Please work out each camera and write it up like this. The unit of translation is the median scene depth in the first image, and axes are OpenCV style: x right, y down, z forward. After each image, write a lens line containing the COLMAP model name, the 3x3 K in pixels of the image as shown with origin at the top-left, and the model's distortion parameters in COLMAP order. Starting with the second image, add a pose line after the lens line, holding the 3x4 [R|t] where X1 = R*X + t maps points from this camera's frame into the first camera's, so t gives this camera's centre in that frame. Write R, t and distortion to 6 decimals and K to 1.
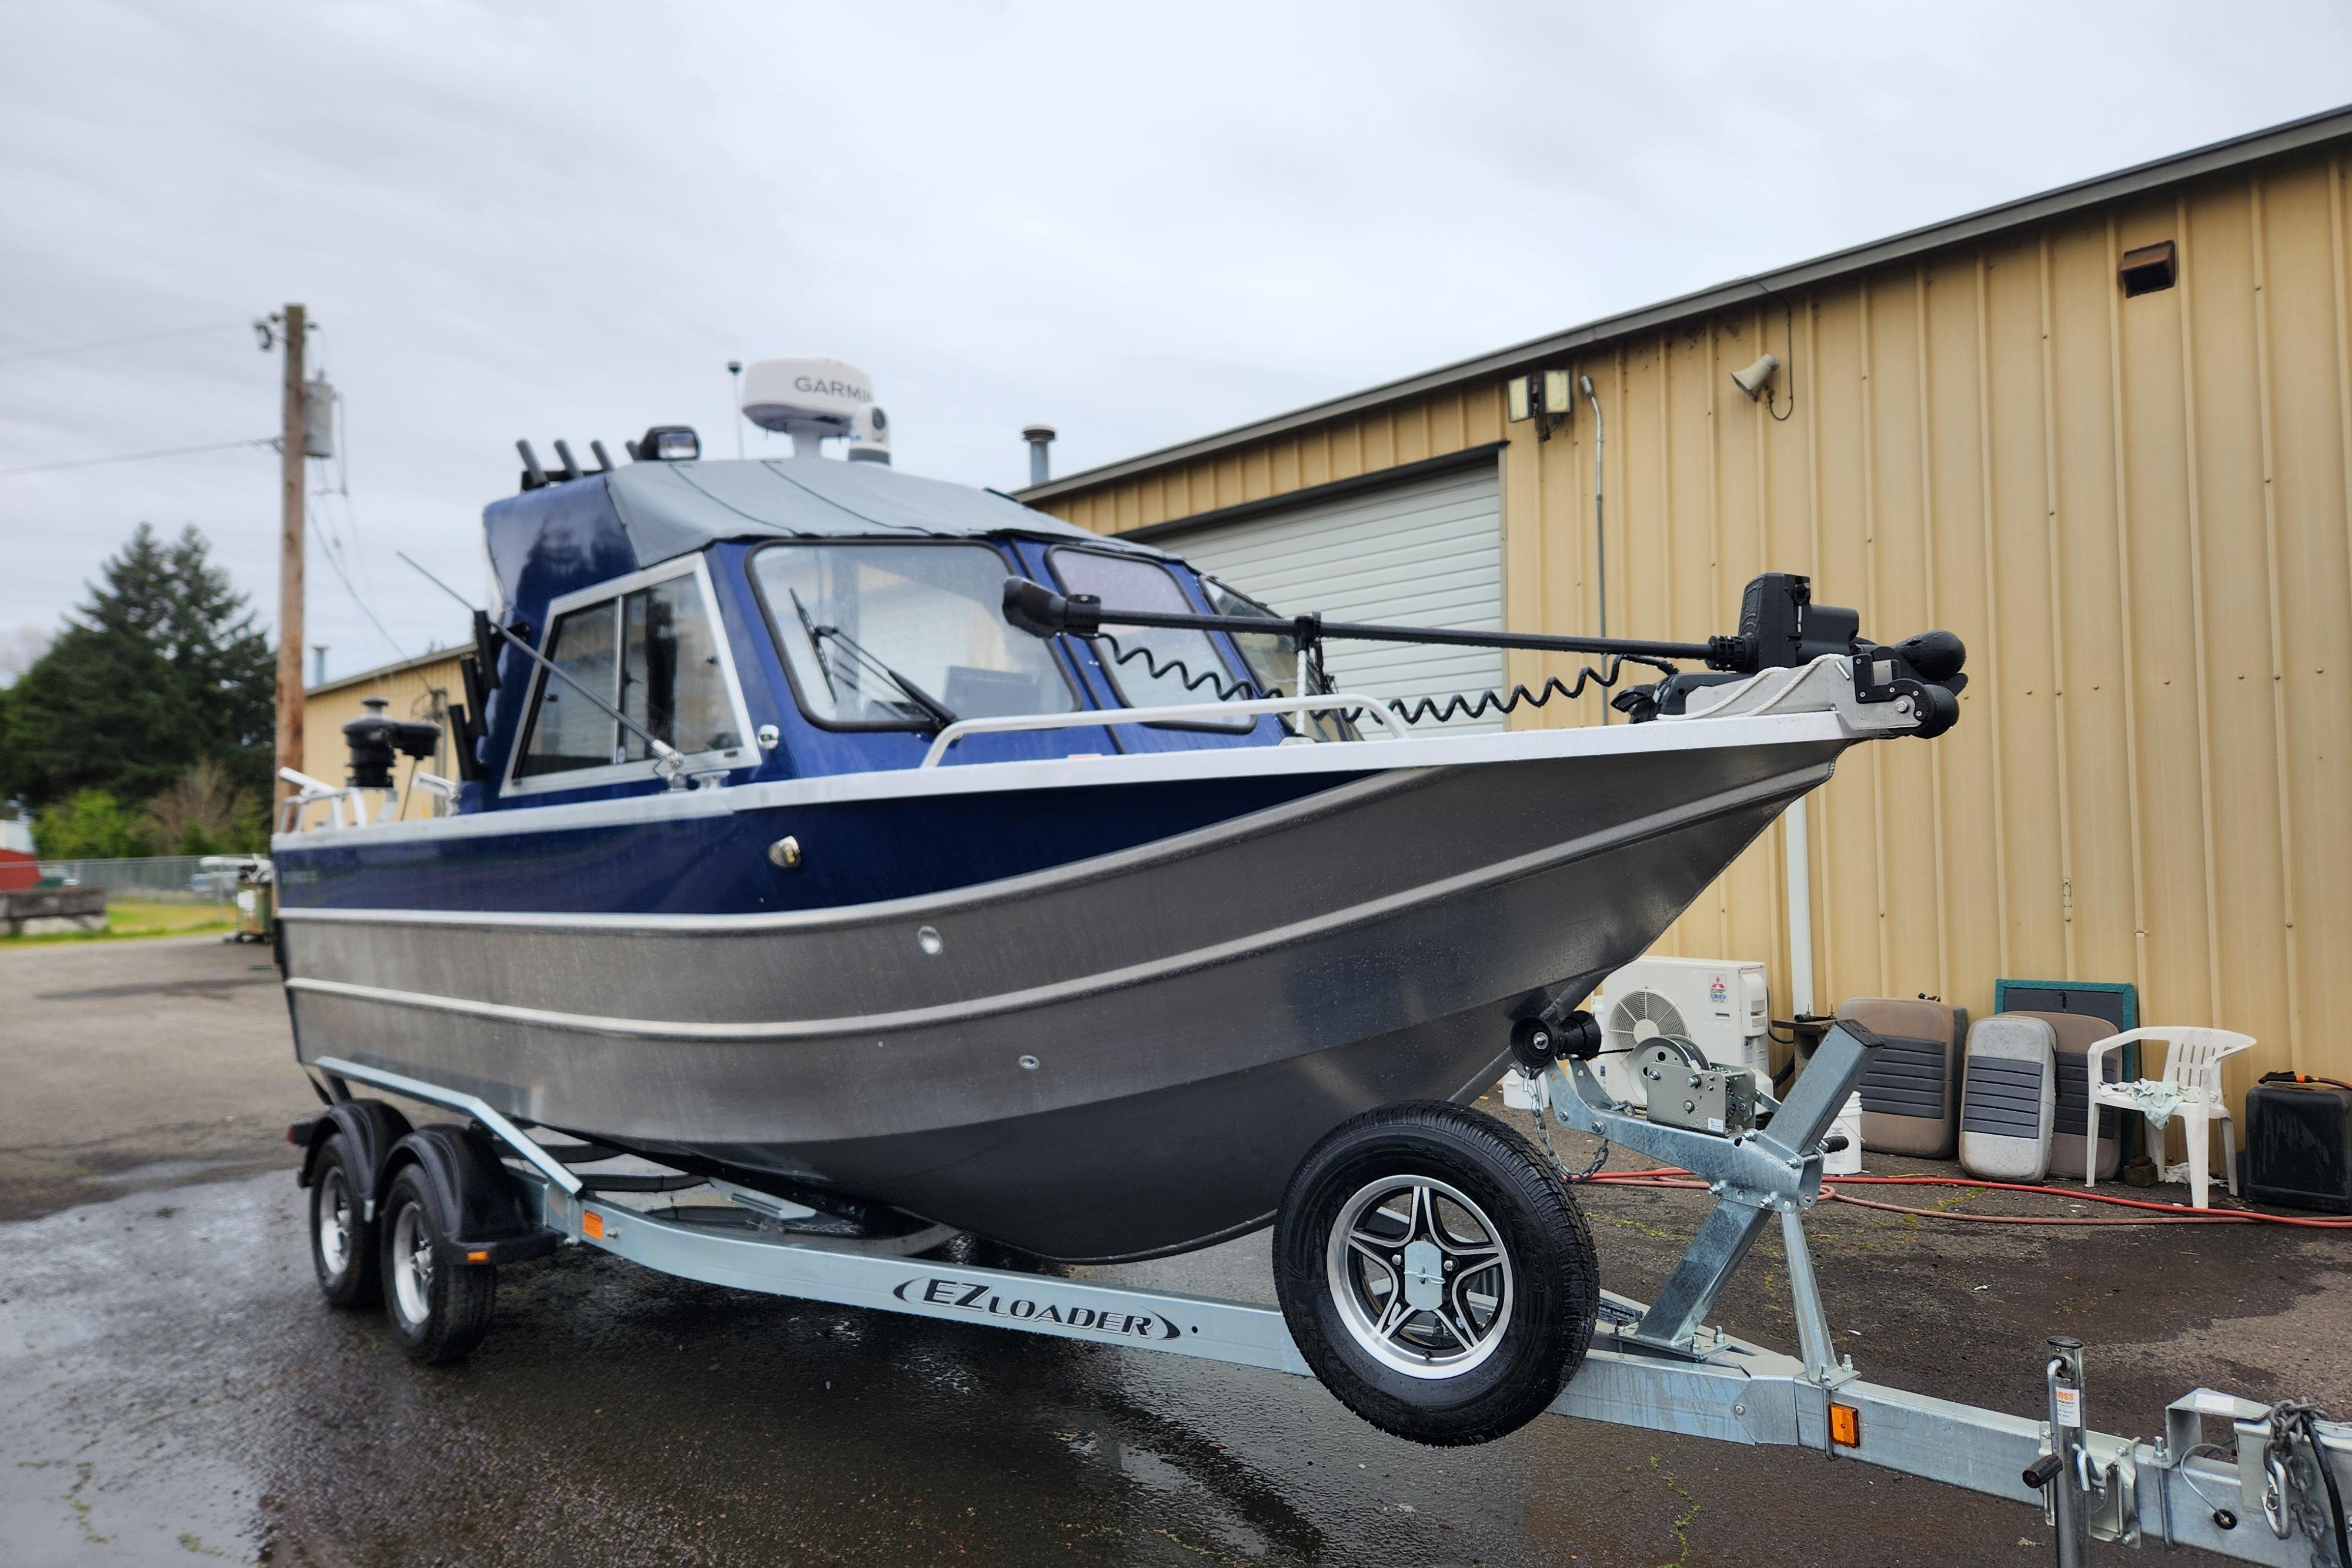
lens RADIAL K [[1574.2, 0, 1181.7], [0, 1574.2, 760.5], [0, 0, 1]] dist [0.080118, -0.069275]
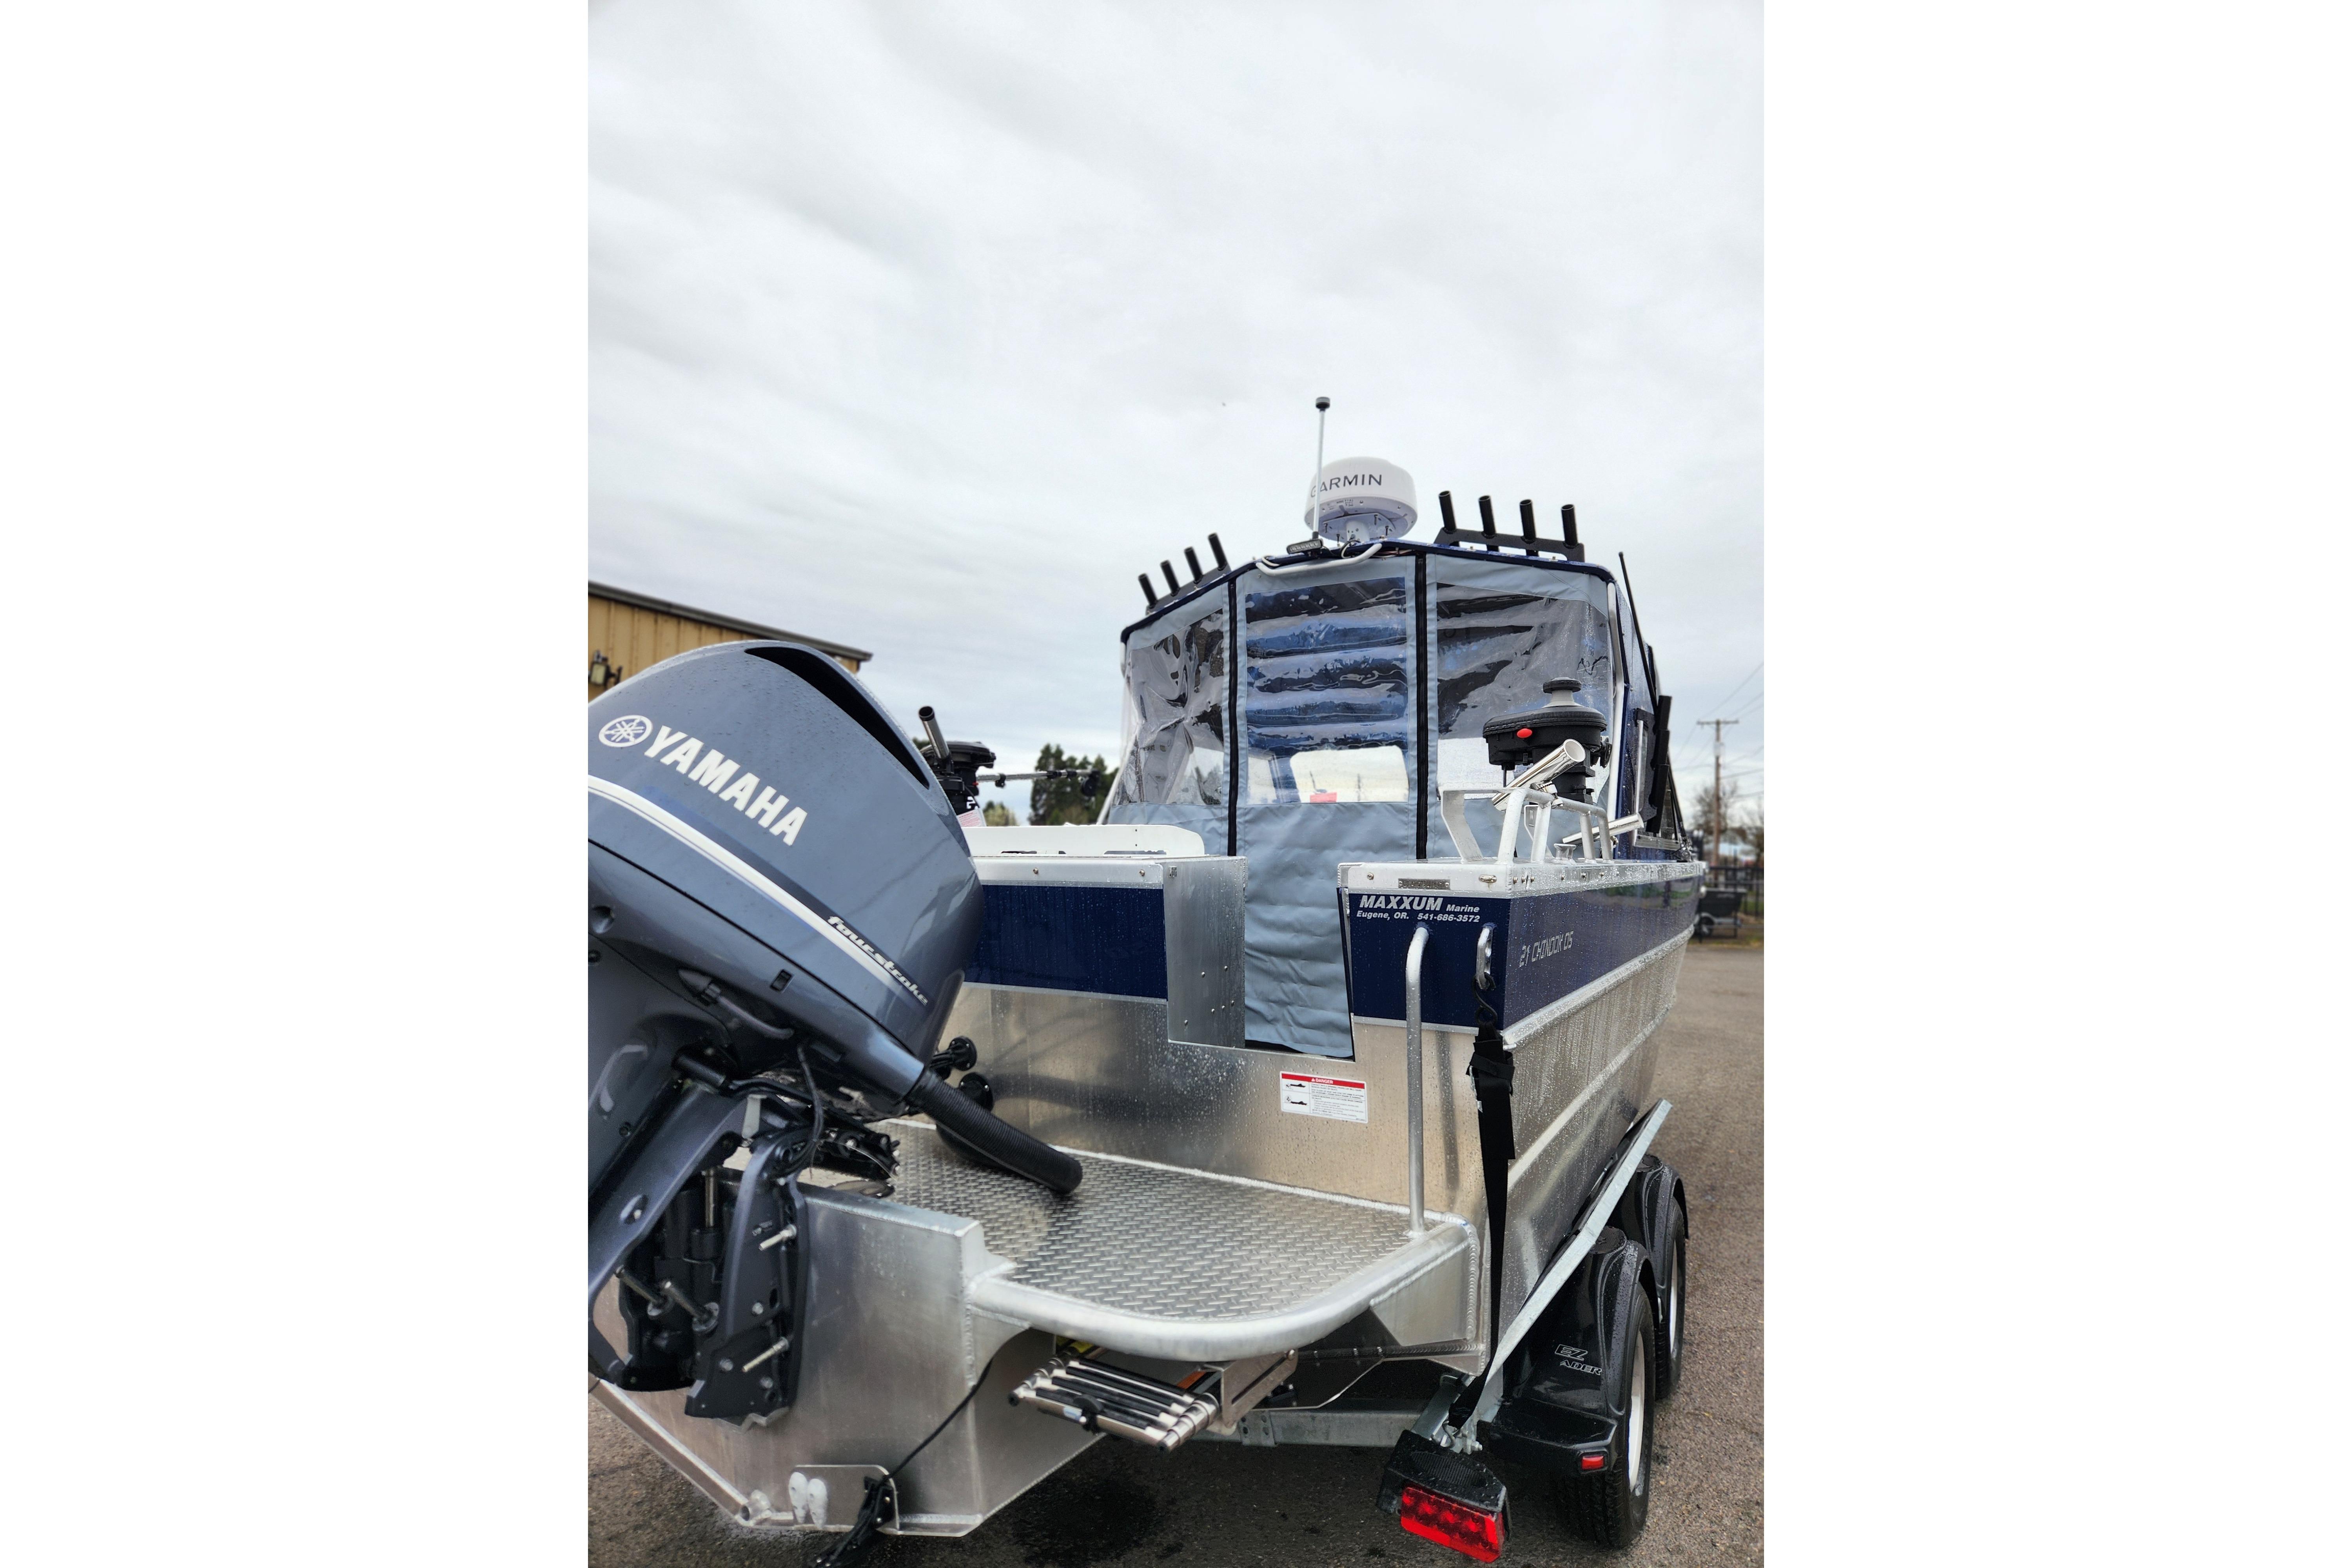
lens RADIAL K [[1046.6, 0, 1195.8], [0, 1046.6, 793.1], [0, 0, 1]] dist [0.049037, -0.001085]
pose [[-0.308626, 0.071018, 0.948529, -1.450581], [-0.067117, 0.993097, -0.096193, 0.109561], [-0.948813, -0.093350, -0.301729, 2.093291]]
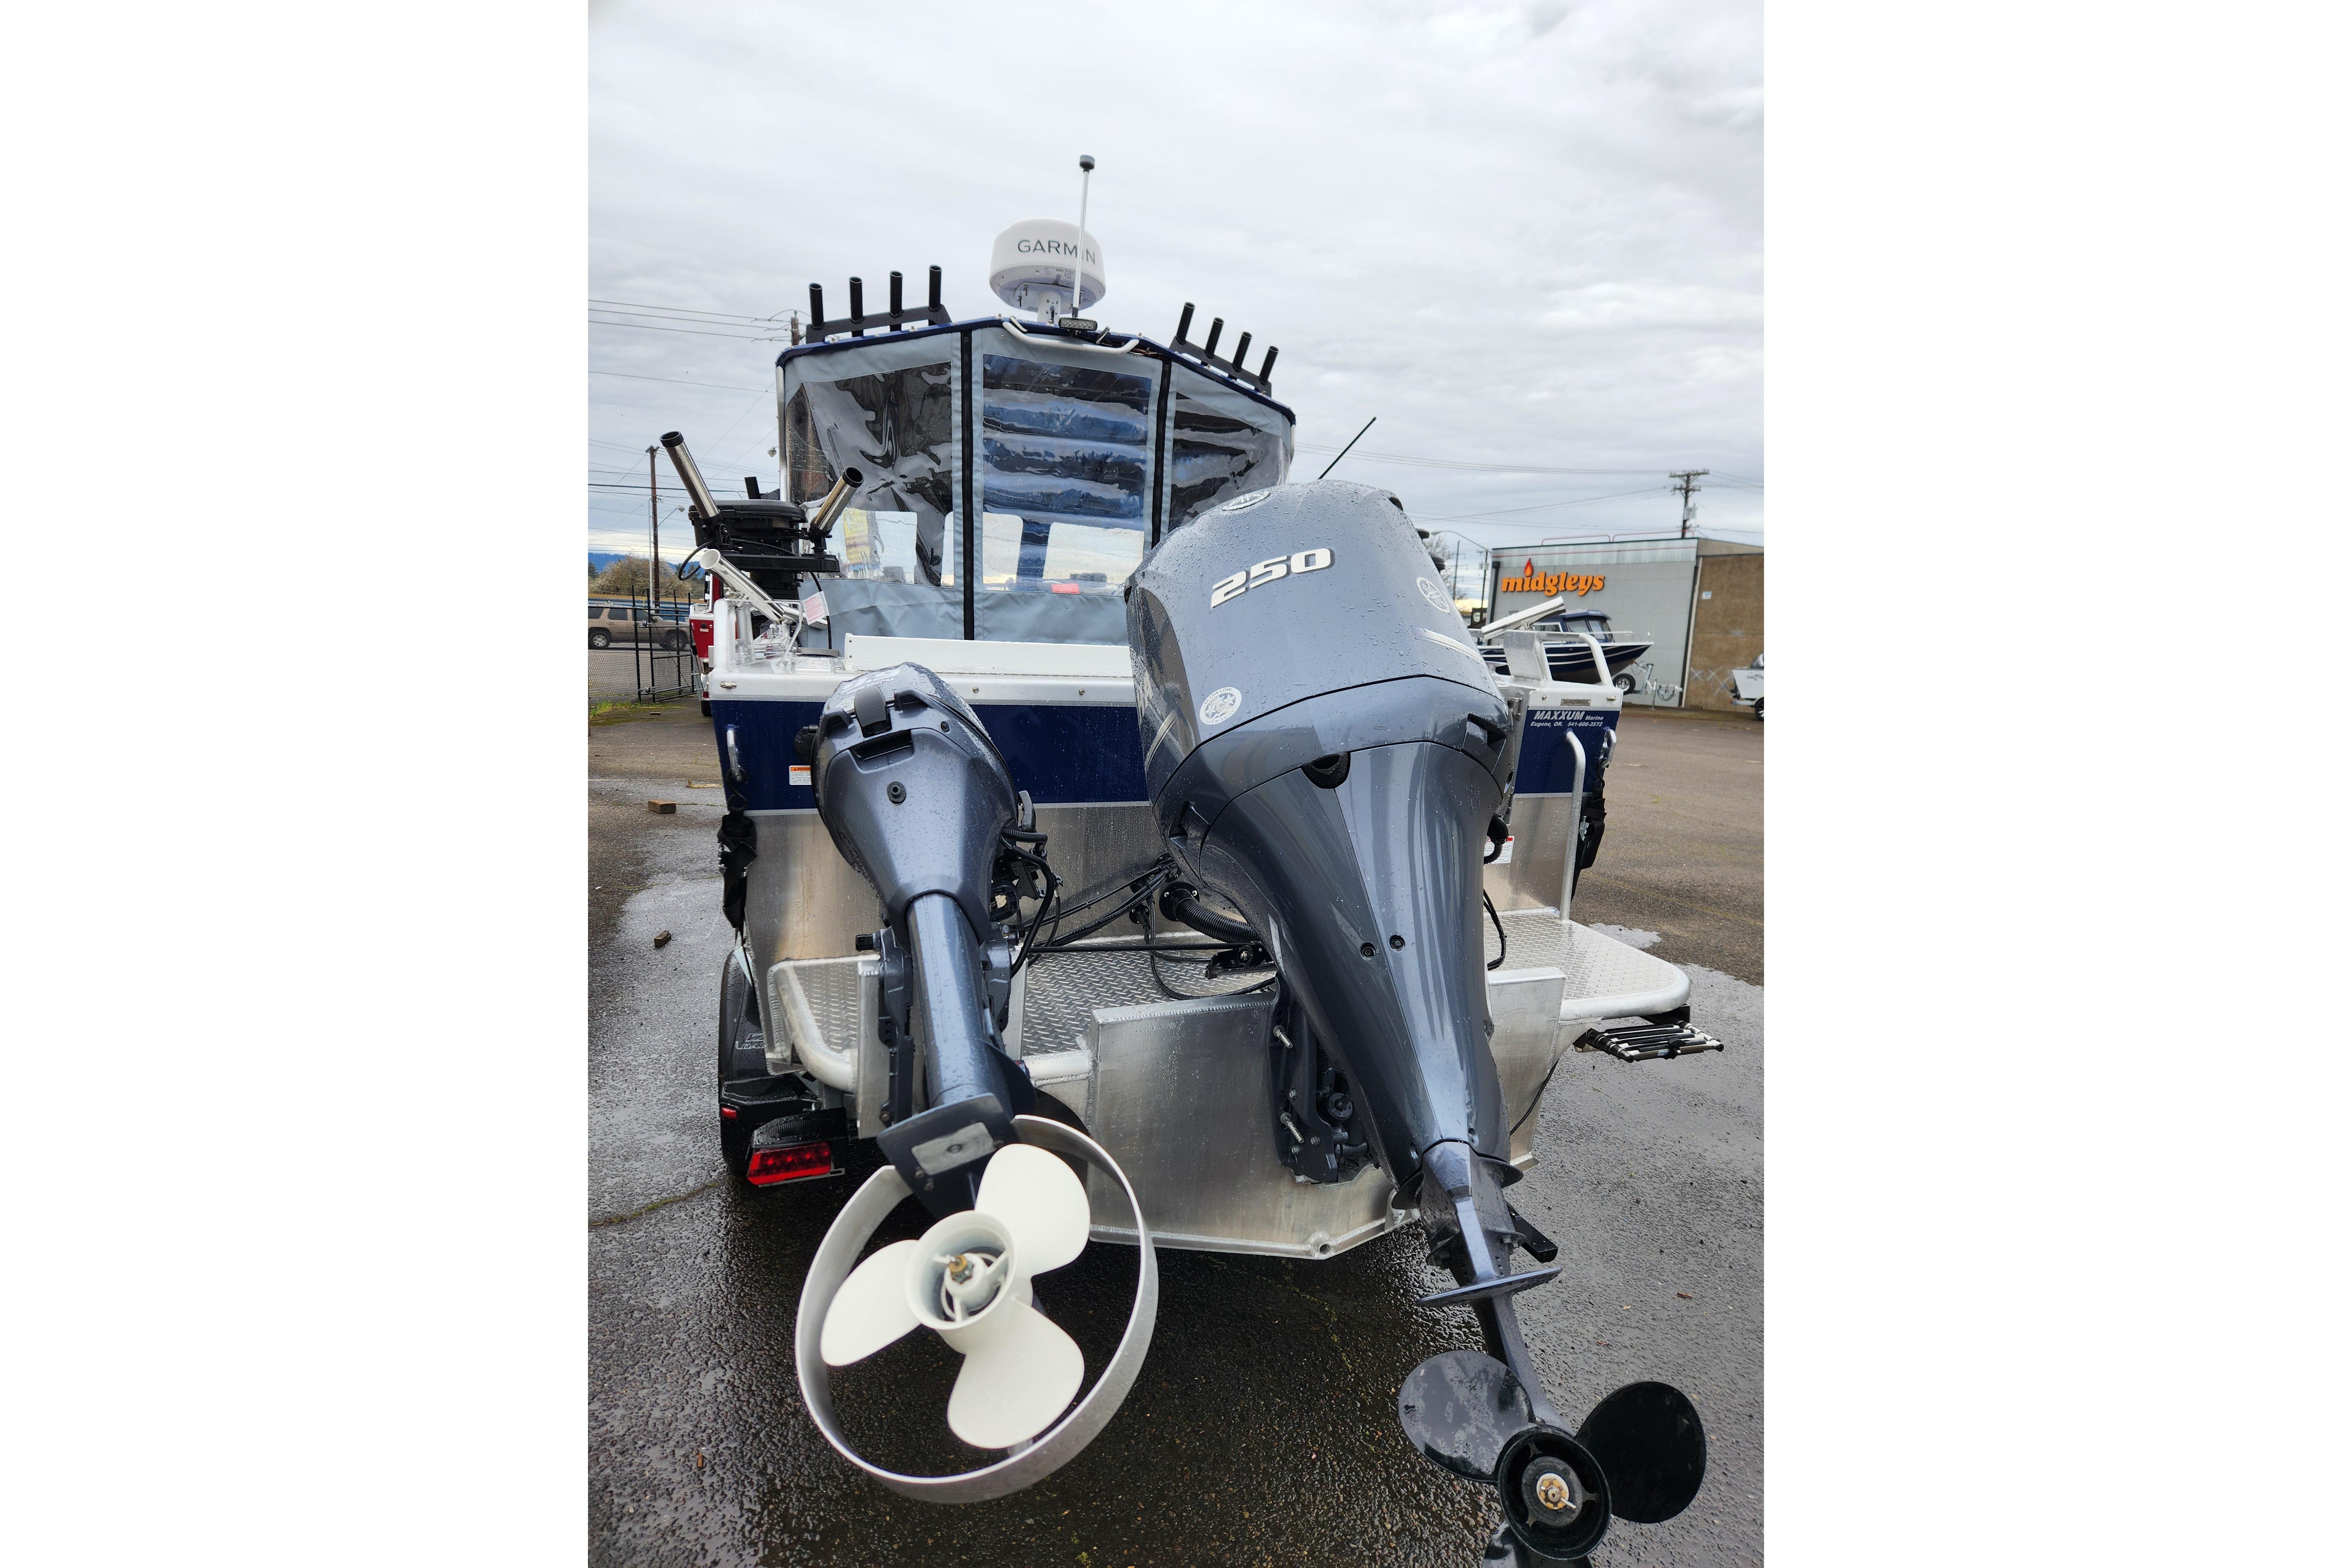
lens RADIAL K [[1046.6, 0, 1194.1], [0, 1046.6, 802.9], [0, 0, 1]] dist [0.049037, -0.001085]
pose [[-0.925403, -0.089040, 0.368376, -1.014444], [-0.052708, 0.992800, 0.107561, 0.101430], [-0.375301, 0.080121, -0.923434, 2.660888]]
